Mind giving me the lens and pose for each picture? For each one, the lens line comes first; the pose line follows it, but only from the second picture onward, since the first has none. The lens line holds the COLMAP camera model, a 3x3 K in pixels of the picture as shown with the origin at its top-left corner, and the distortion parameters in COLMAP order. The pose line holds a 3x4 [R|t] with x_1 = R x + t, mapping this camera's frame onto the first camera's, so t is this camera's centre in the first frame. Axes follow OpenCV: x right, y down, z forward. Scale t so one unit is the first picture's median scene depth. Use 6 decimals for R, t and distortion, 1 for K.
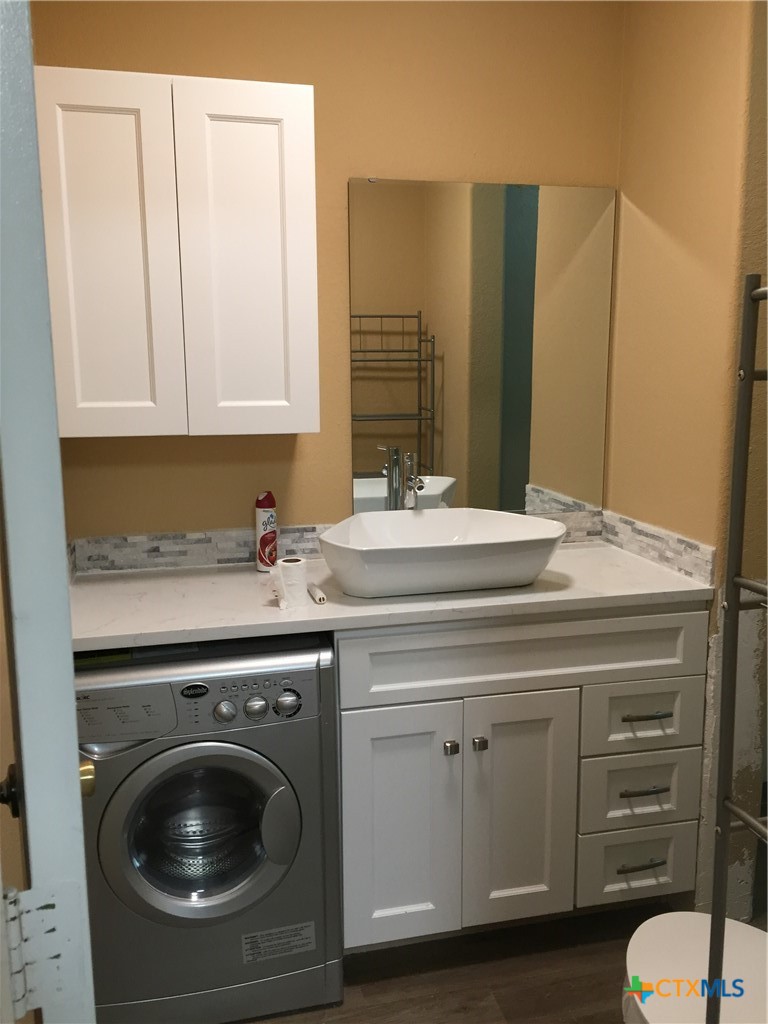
lens RADIAL K [[854.3, 0, 379.7], [0, 854.3, 511.8], [0, 0, 1]] dist [0.049661, -0.065076]
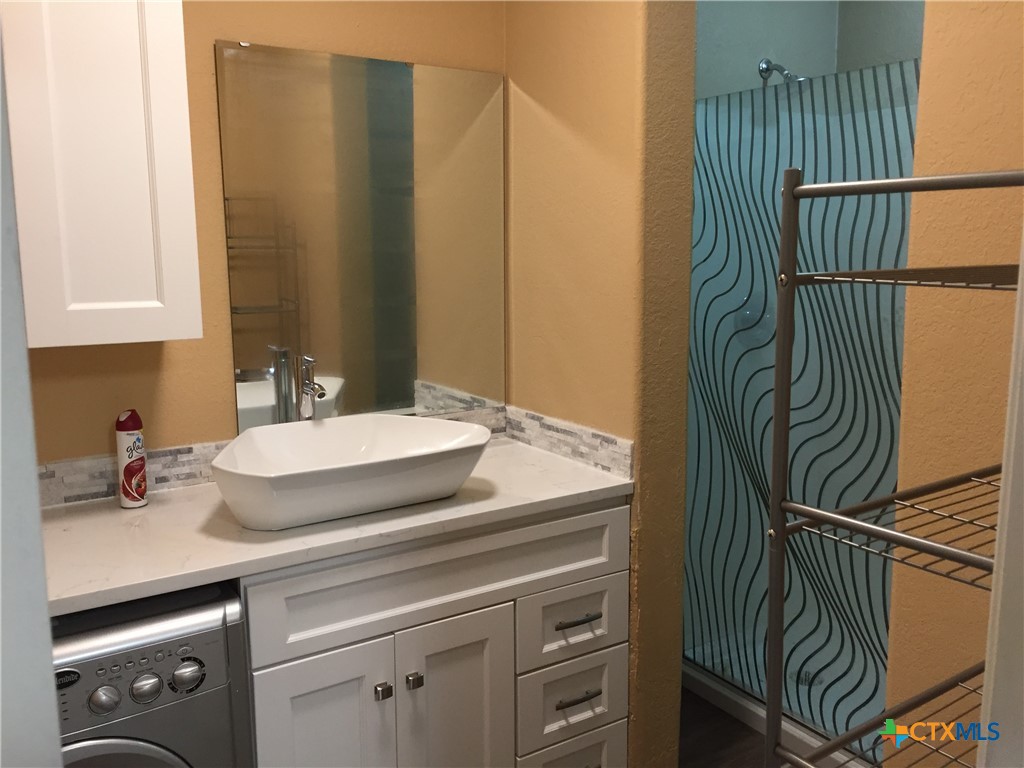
lens RADIAL K [[854.3, 0, 503.1], [0, 854.3, 379.5], [0, 0, 1]] dist [0.049661, -0.065076]
pose [[0.942159, -0.049634, 0.331472, -0.070818], [0.055532, 0.998422, -0.008341, -0.027664], [-0.330535, 0.026265, 0.943428, 0.108442]]
